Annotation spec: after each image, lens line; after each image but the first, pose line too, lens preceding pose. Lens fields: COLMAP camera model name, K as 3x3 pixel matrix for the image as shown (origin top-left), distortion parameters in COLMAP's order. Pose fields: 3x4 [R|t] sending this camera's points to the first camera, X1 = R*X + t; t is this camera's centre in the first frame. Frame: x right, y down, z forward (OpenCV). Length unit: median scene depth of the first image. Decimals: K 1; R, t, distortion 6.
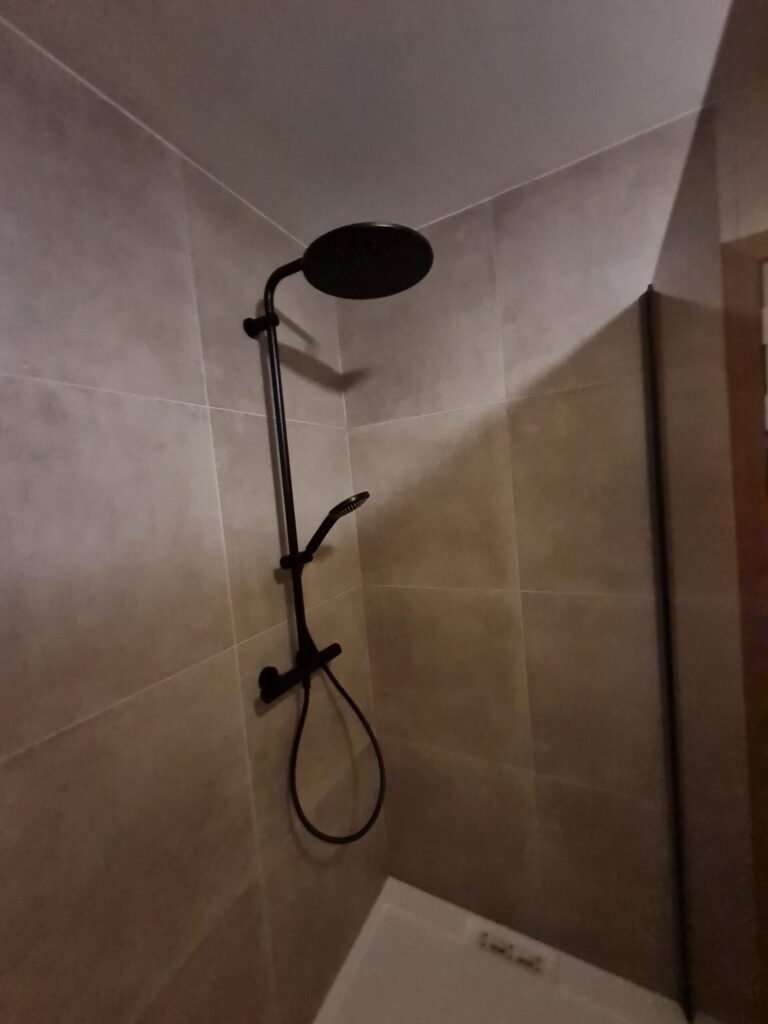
lens RADIAL K [[395.6, 0, 384.0], [0, 395.6, 512.0], [0, 0, 1]] dist [0.000591, -0.000027]
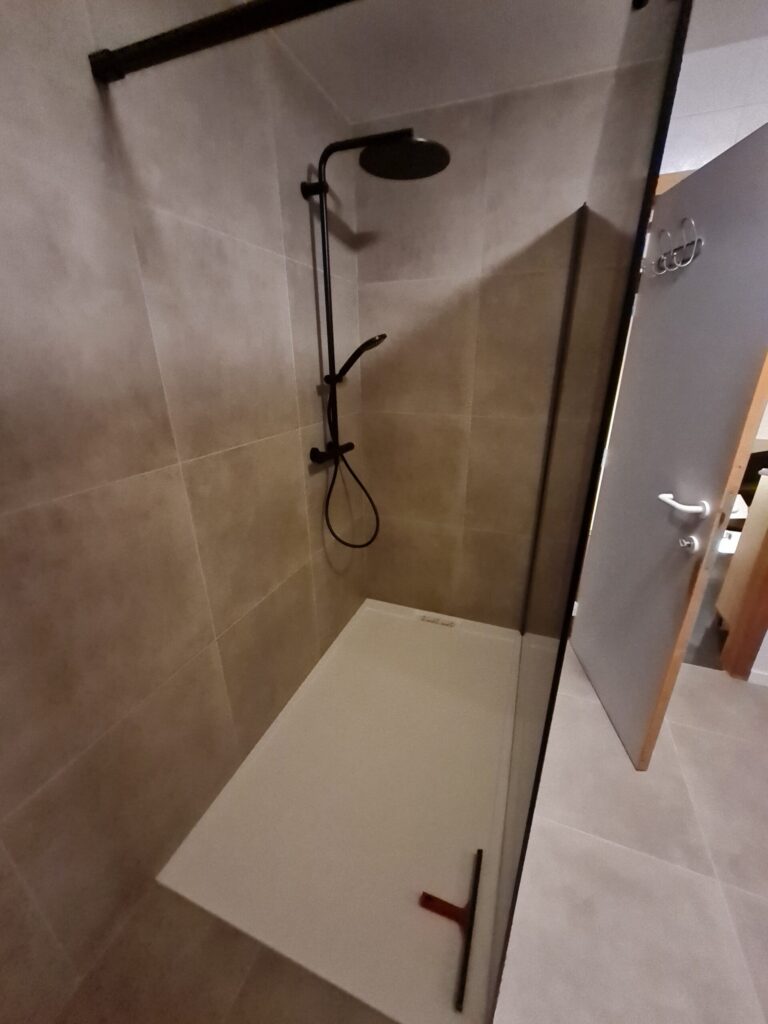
lens RADIAL K [[402.6, 0, 388.4], [0, 402.6, 514.9], [0, 0, 1]] dist [0.000909, -0.000008]
pose [[0.986053, 0.028757, 0.163927, -0.247370], [-0.077250, 0.951511, 0.297757, 0.138285], [-0.147416, -0.306267, 0.940462, -0.617548]]
